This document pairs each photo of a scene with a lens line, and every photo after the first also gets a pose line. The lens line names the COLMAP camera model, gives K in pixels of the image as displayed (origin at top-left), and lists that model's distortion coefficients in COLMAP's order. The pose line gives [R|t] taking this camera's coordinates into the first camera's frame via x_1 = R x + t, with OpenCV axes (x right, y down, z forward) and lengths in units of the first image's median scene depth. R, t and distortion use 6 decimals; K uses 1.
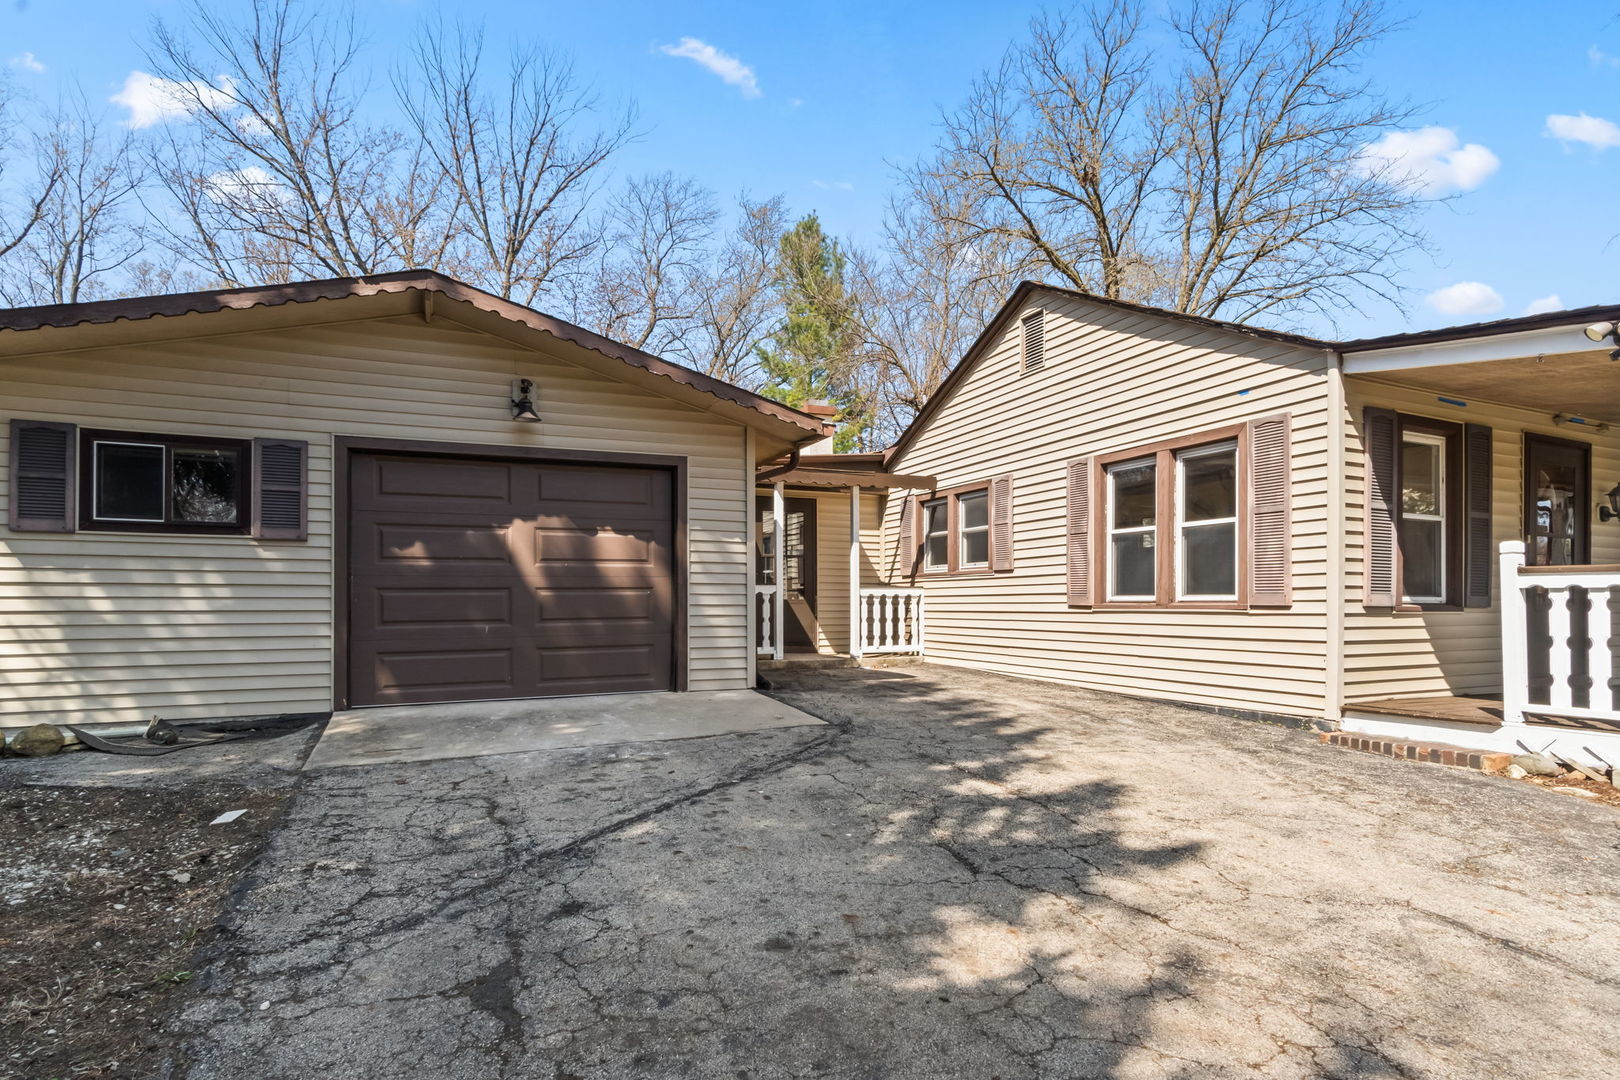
lens RADIAL K [[815.0, 0, 807.7], [0, 815.0, 575.0], [0, 0, 1]] dist [0.000739, 0.000072]
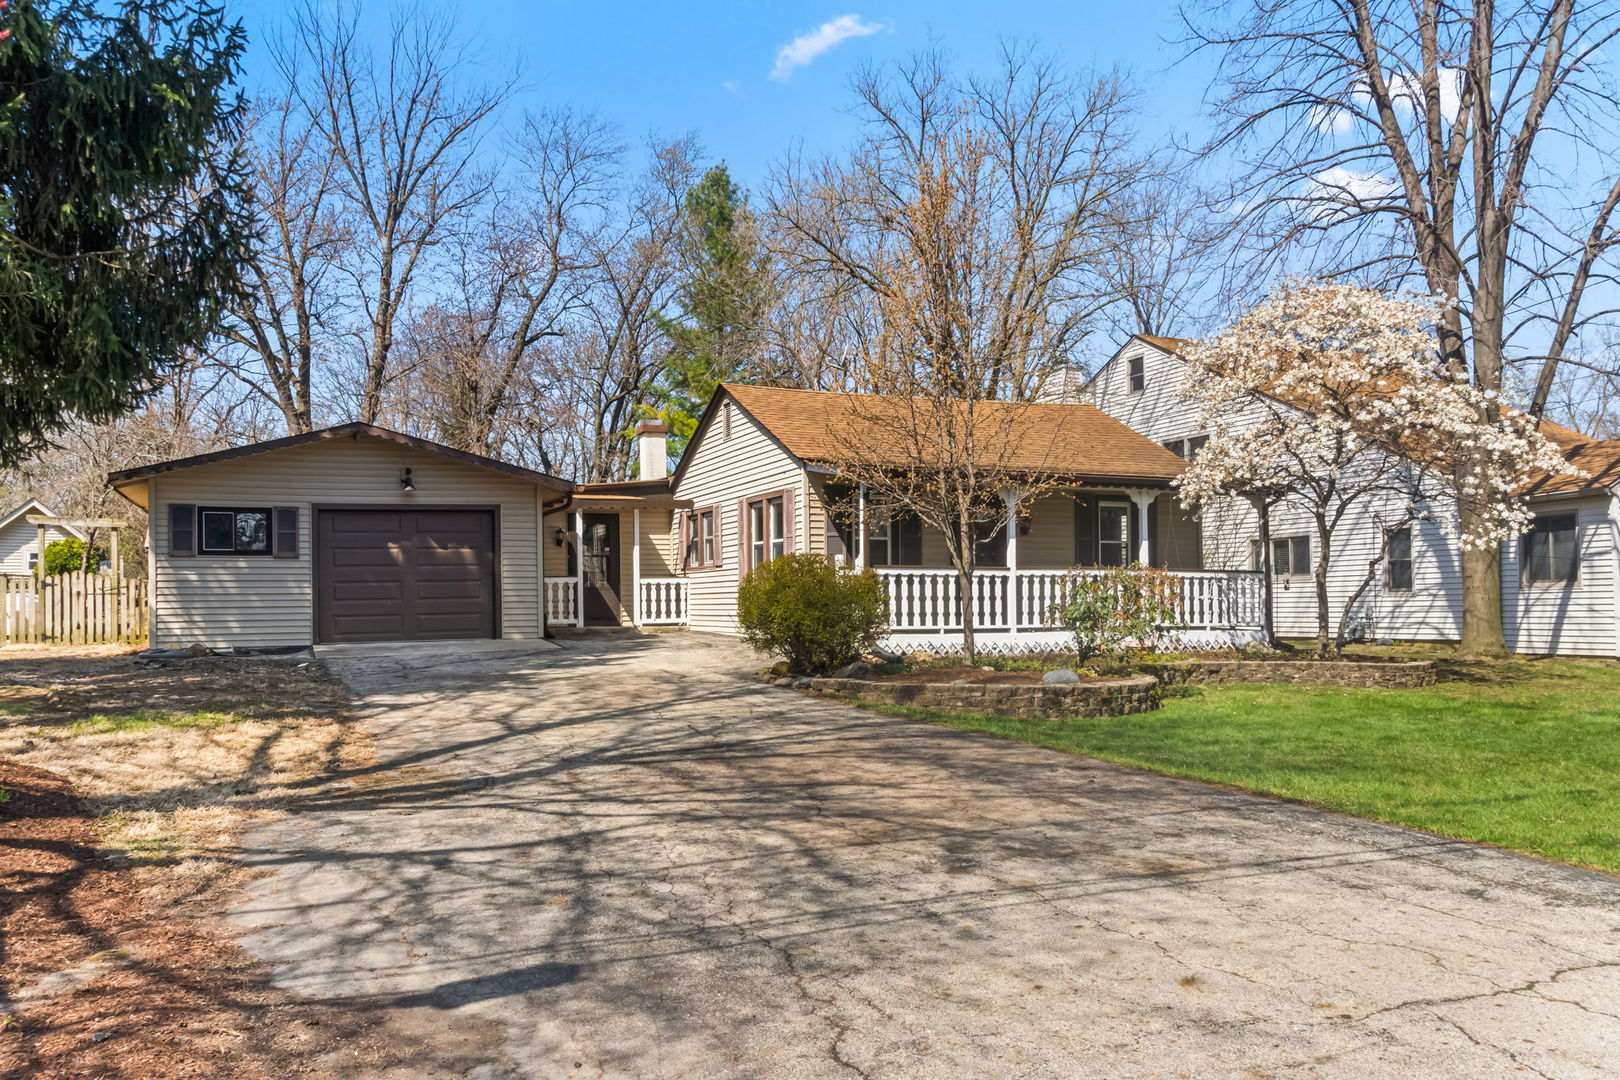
lens RADIAL K [[1294.2, 0, 810.0], [0, 1294.2, 540.0], [0, 0, 1]] dist [0.006591, 0.003124]
pose [[0.999308, -0.012191, -0.035139, 0.421884], [0.011737, 0.999845, -0.013097, -0.017225], [0.035293, 0.012676, 0.999297, -1.206275]]
